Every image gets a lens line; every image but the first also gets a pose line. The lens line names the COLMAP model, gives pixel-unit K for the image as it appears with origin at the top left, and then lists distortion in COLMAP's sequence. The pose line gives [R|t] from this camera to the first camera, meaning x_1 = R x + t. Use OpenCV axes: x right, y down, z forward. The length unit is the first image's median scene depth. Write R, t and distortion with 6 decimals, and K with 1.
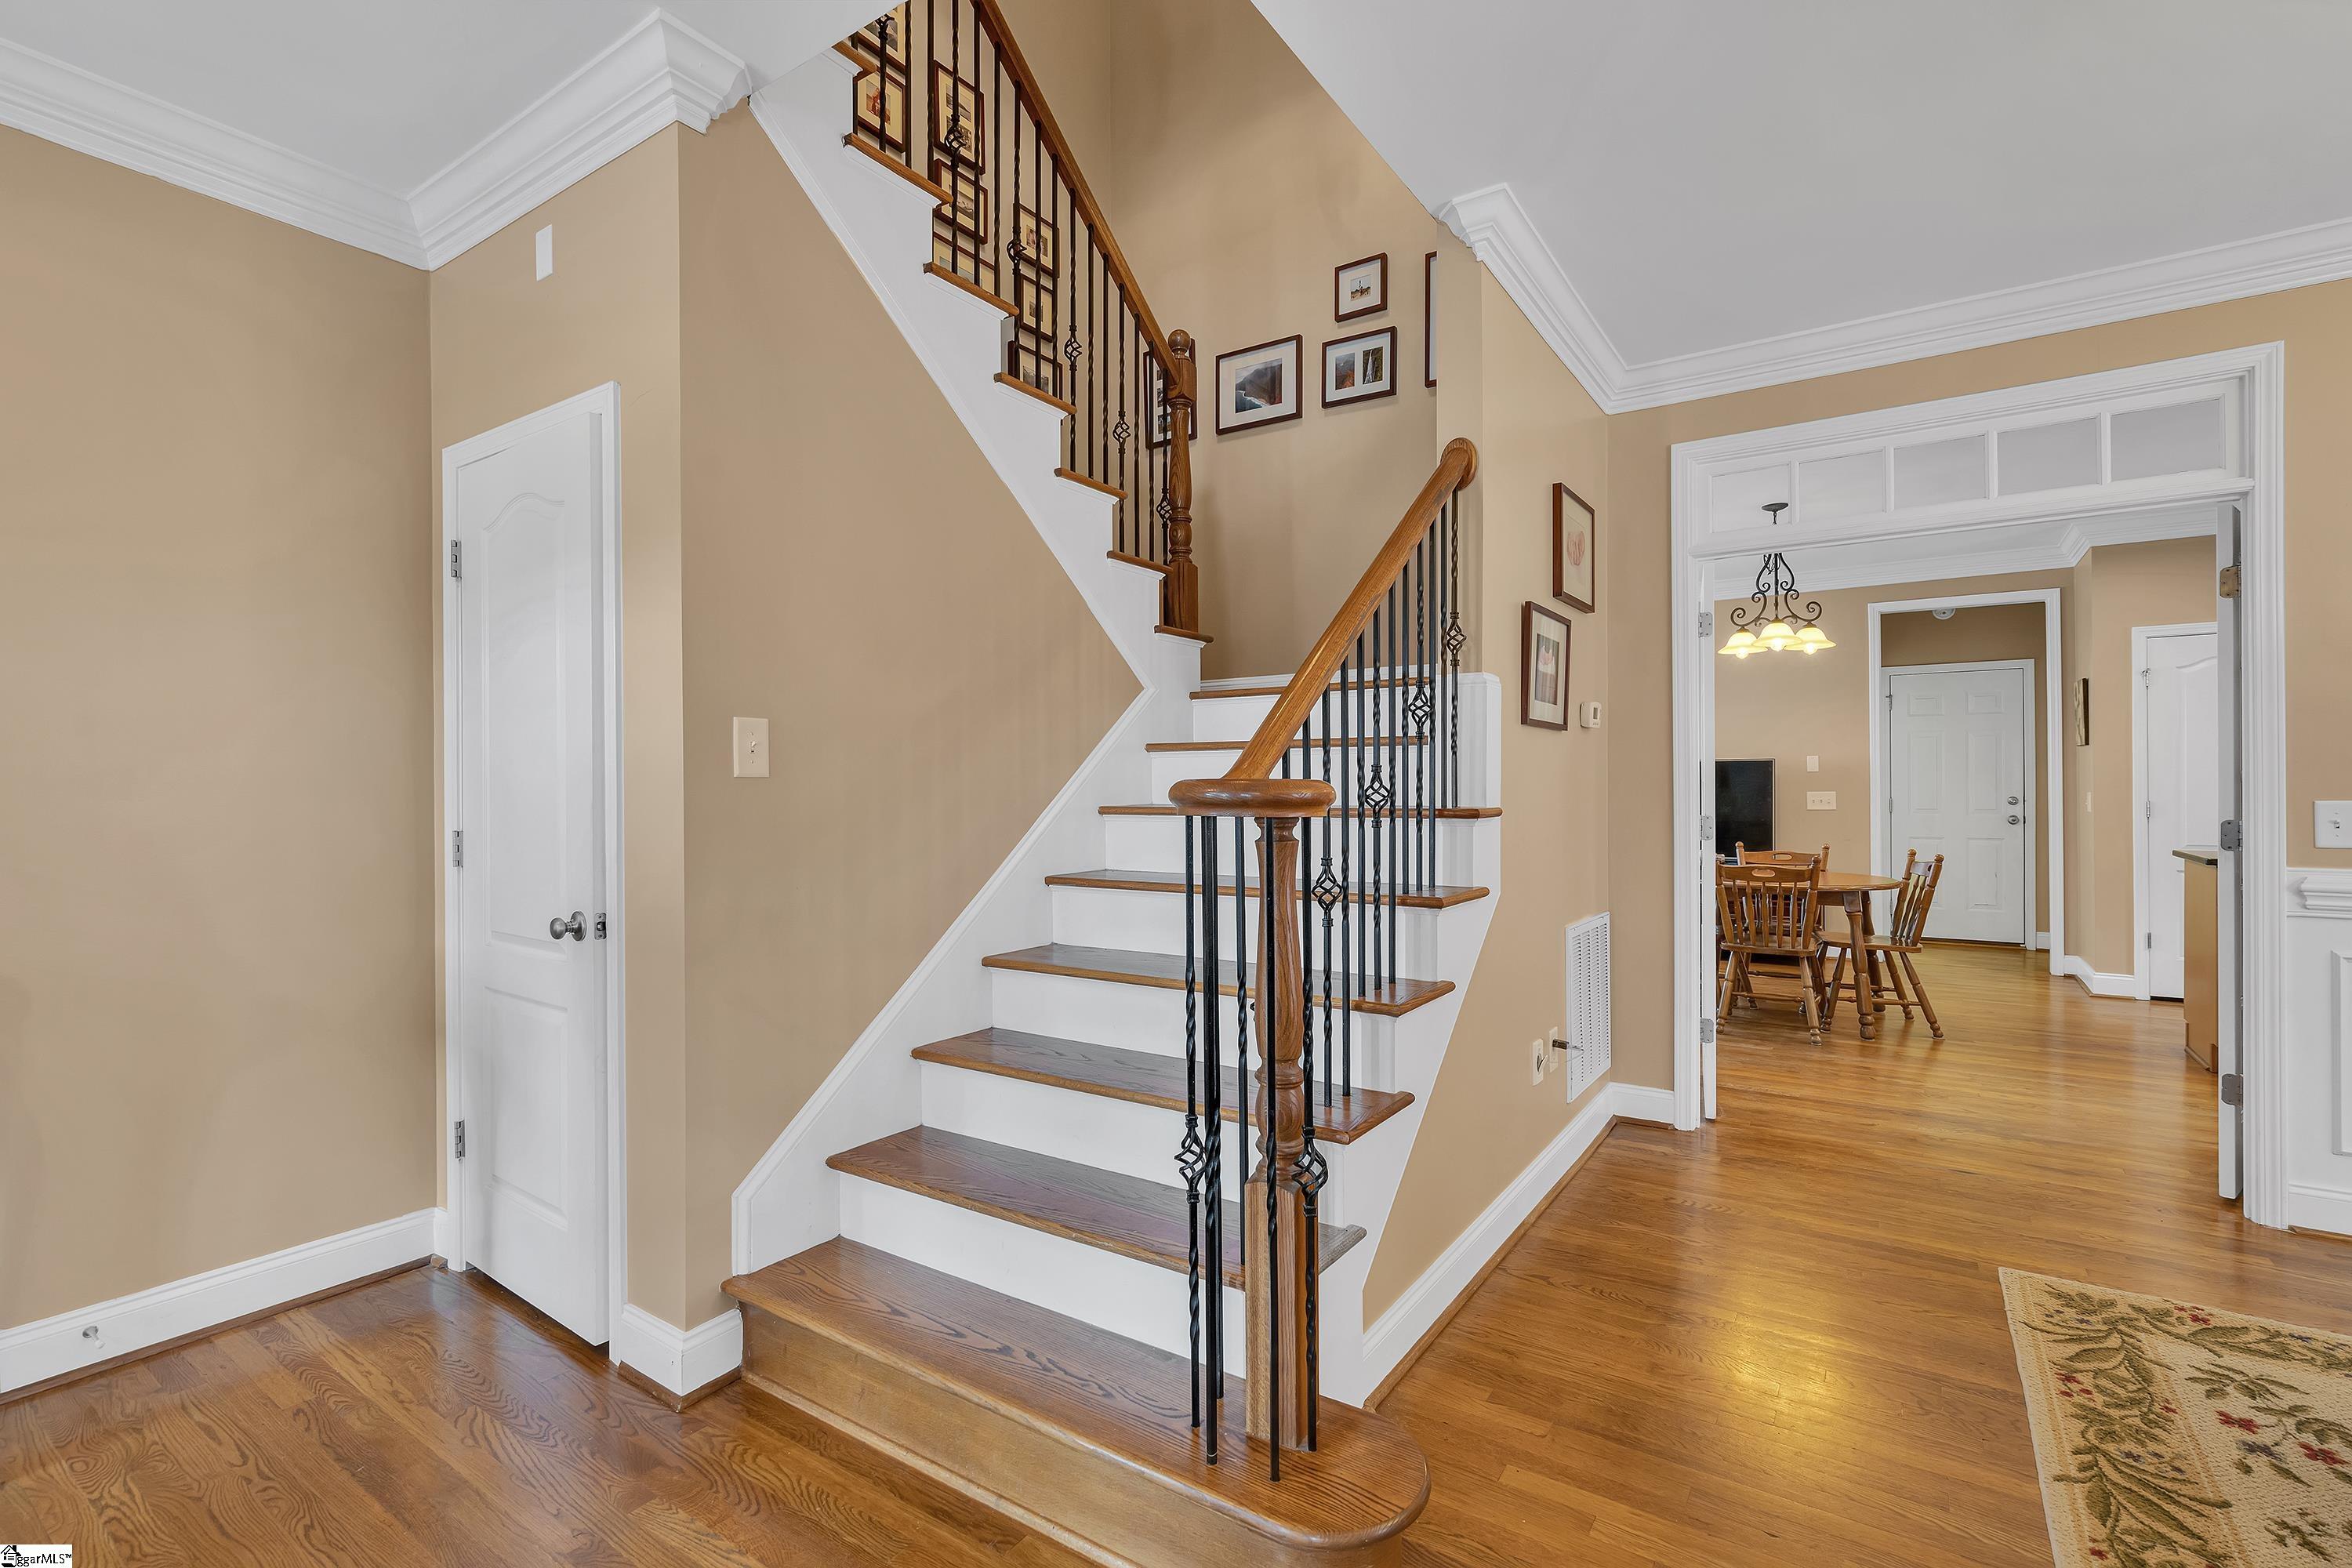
lens RADIAL K [[1051.6, 0, 1178.5], [0, 1051.6, 790.3], [0, 0, 1]] dist [-0.000921, 0.000658]
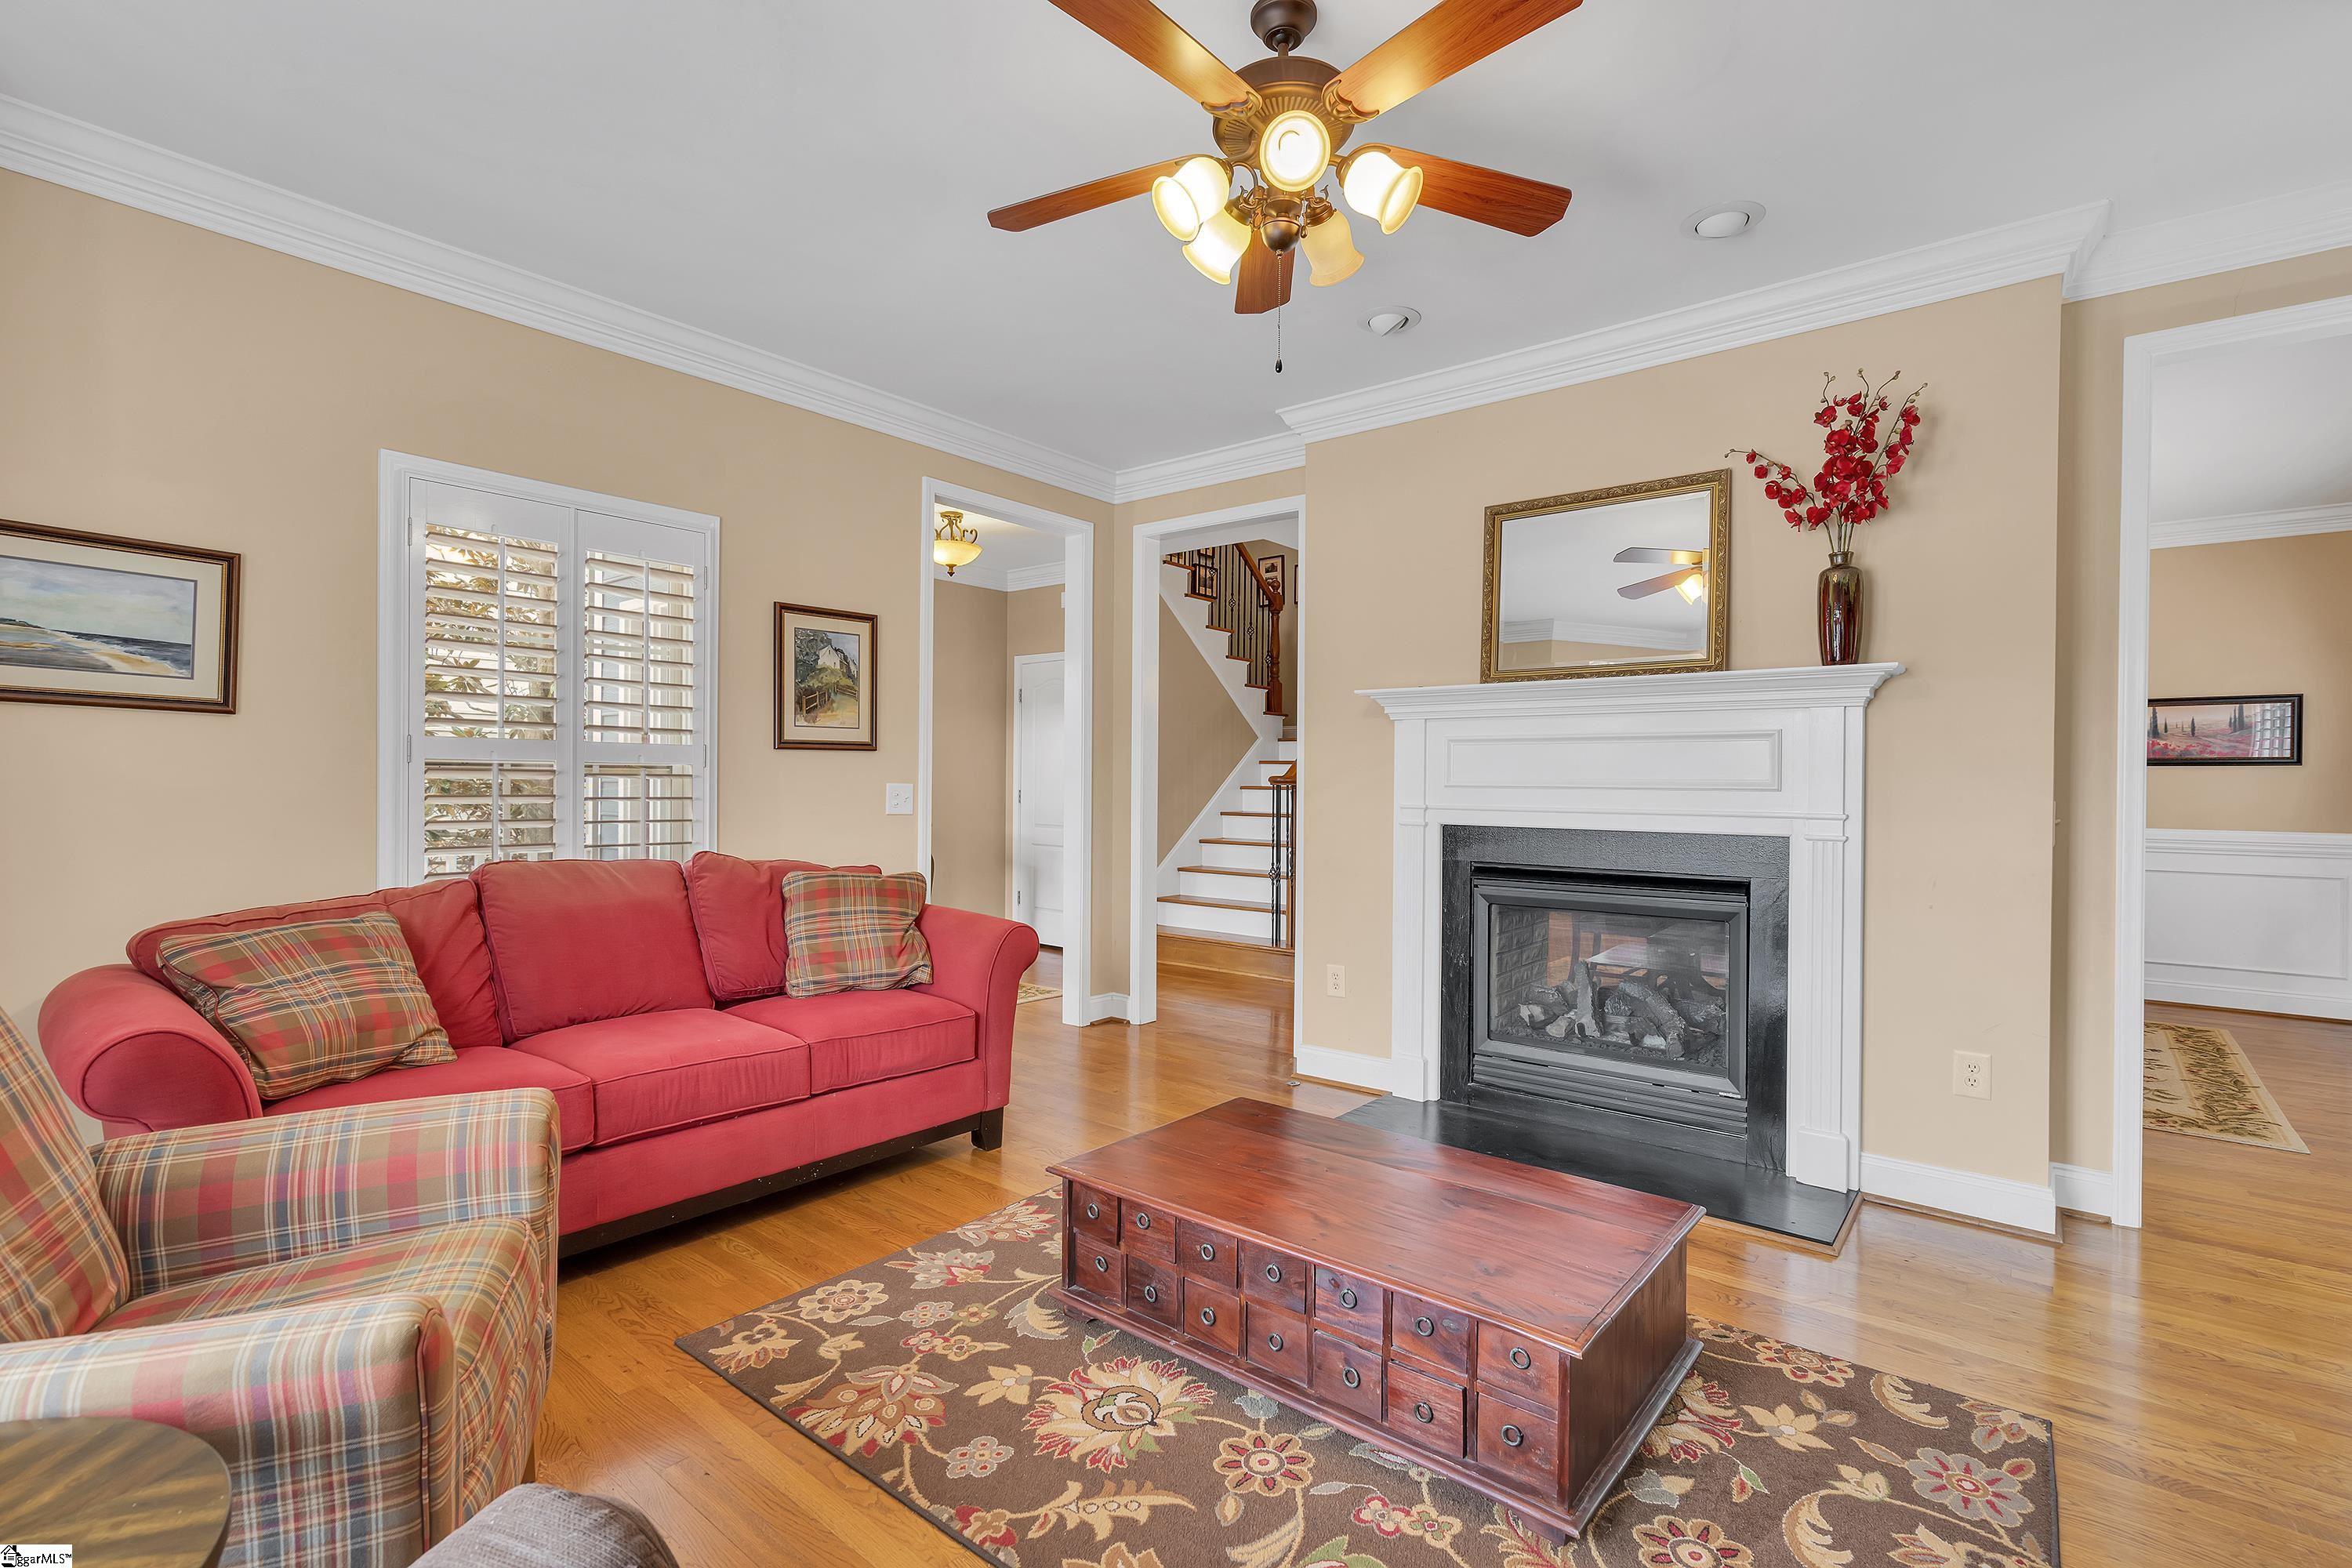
lens RADIAL K [[1051.6, 0, 1178.5], [0, 1051.6, 790.3], [0, 0, 1]] dist [-0.000921, 0.000658]
pose [[0.995758, 0.012510, -0.091159, 0.006169], [-0.012475, 0.999922, 0.000951, 0.023886], [0.091164, 0.000190, 0.995836, -1.450784]]
